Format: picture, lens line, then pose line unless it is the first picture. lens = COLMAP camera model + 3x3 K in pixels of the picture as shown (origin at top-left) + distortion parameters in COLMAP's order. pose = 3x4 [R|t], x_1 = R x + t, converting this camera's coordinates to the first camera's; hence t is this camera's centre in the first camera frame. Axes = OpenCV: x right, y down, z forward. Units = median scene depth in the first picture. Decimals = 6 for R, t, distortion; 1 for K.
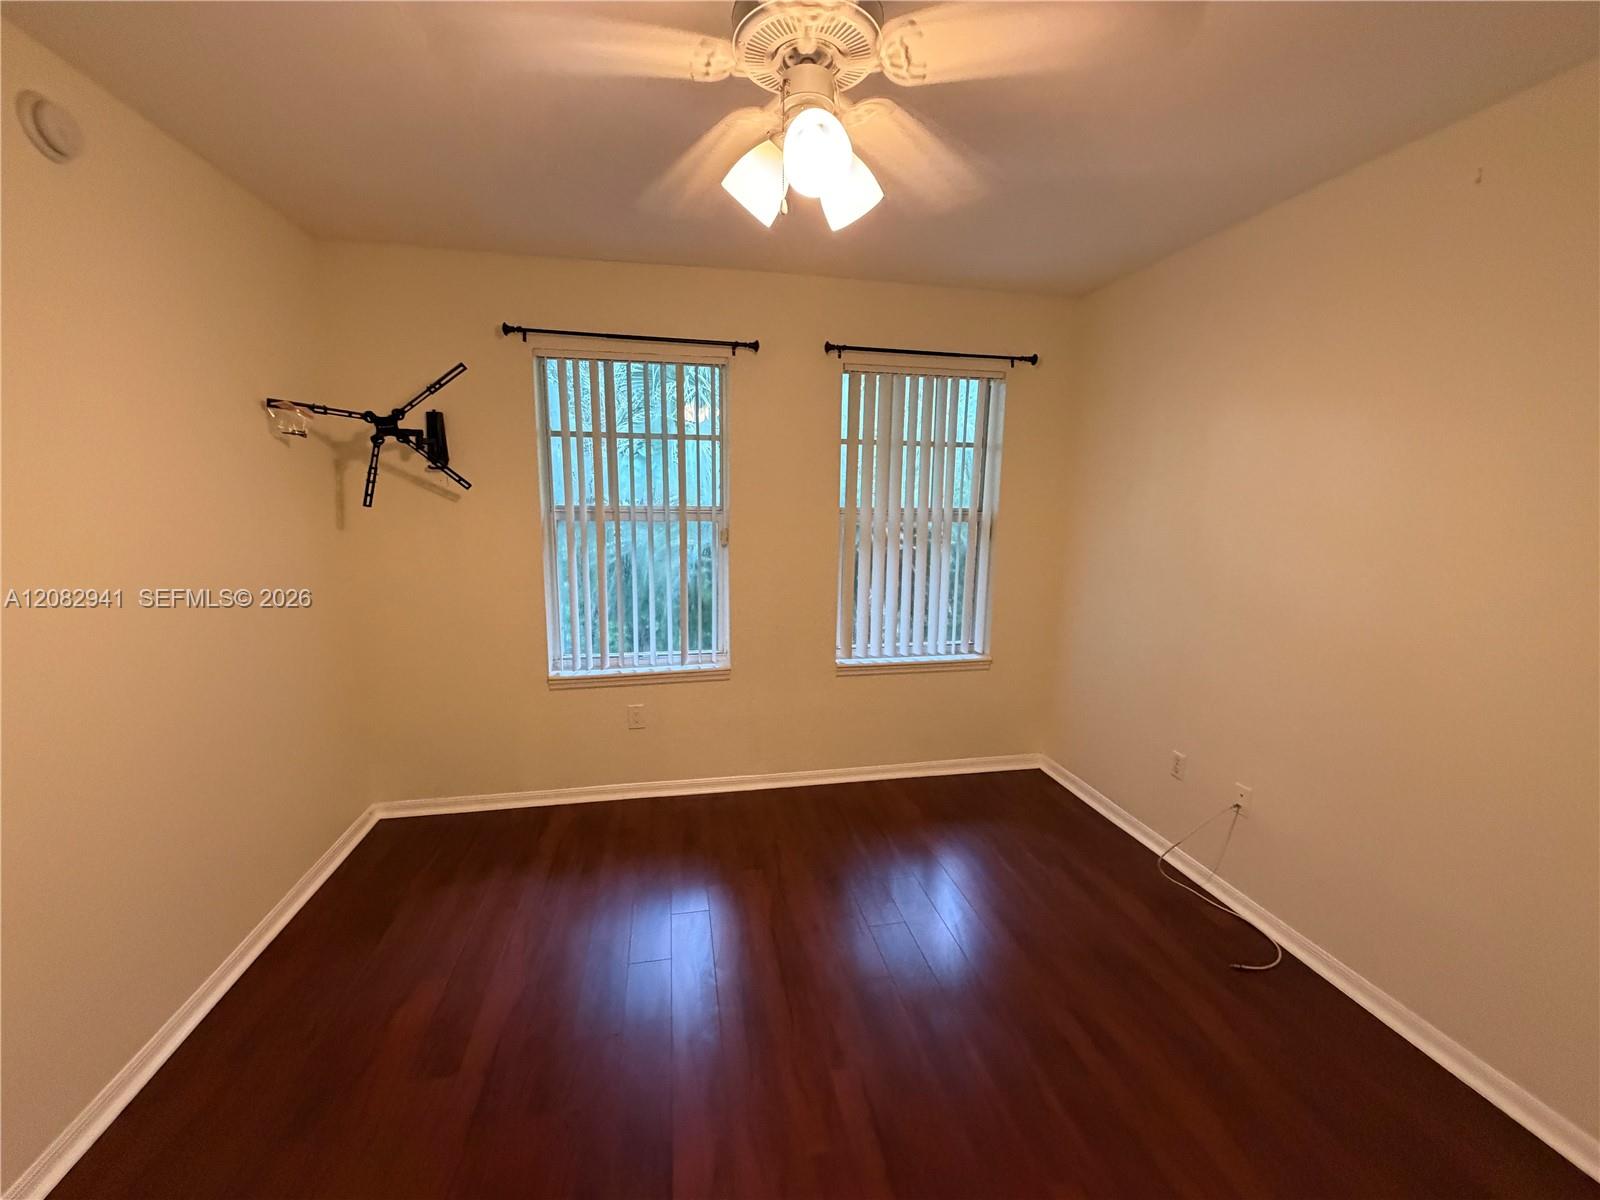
lens RADIAL K [[655.6, 0, 800.0], [0, 655.6, 600.0], [0, 0, 1]] dist [0.012774, -0.000094]
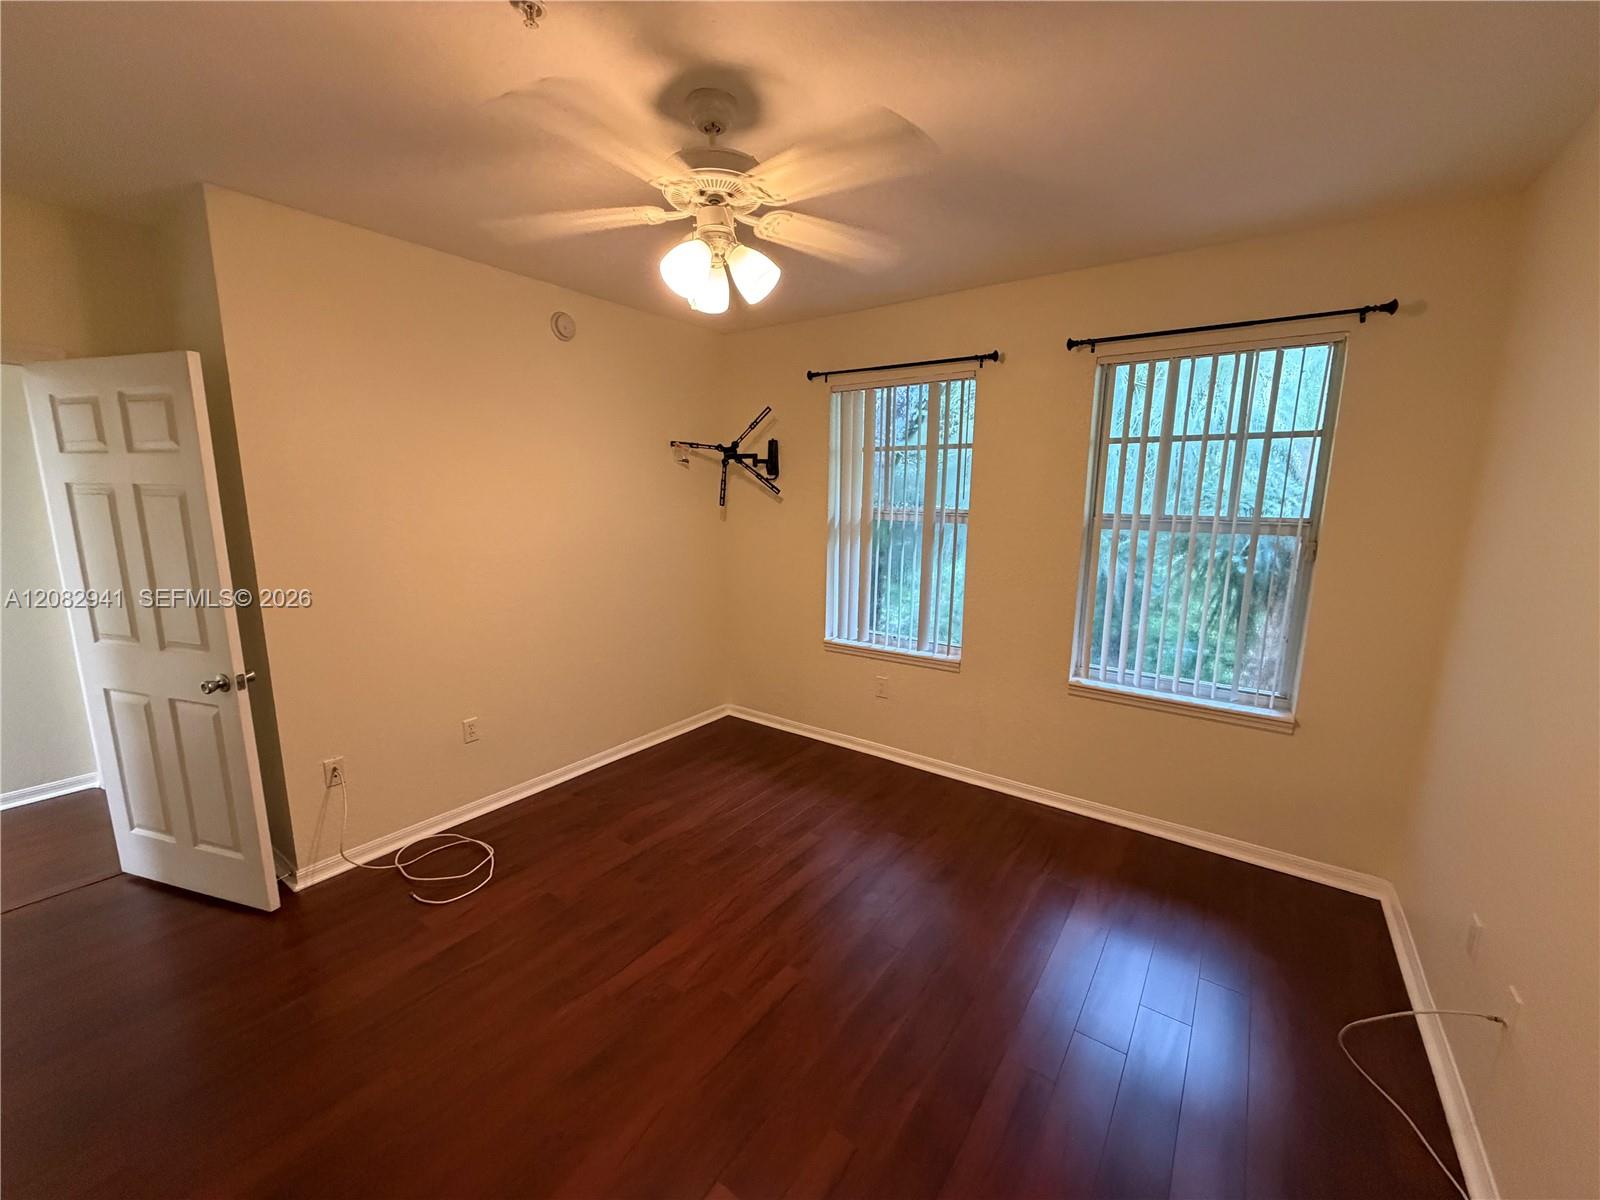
lens RADIAL K [[642.2, 0, 794.9], [0, 642.2, 602.7], [0, 0, 1]] dist [0.003255, -0.000341]
pose [[0.672916, 0.120500, -0.729838, 0.495823], [-0.123820, 0.991071, 0.049468, -0.010682], [0.729282, 0.057080, 0.681828, 0.096624]]
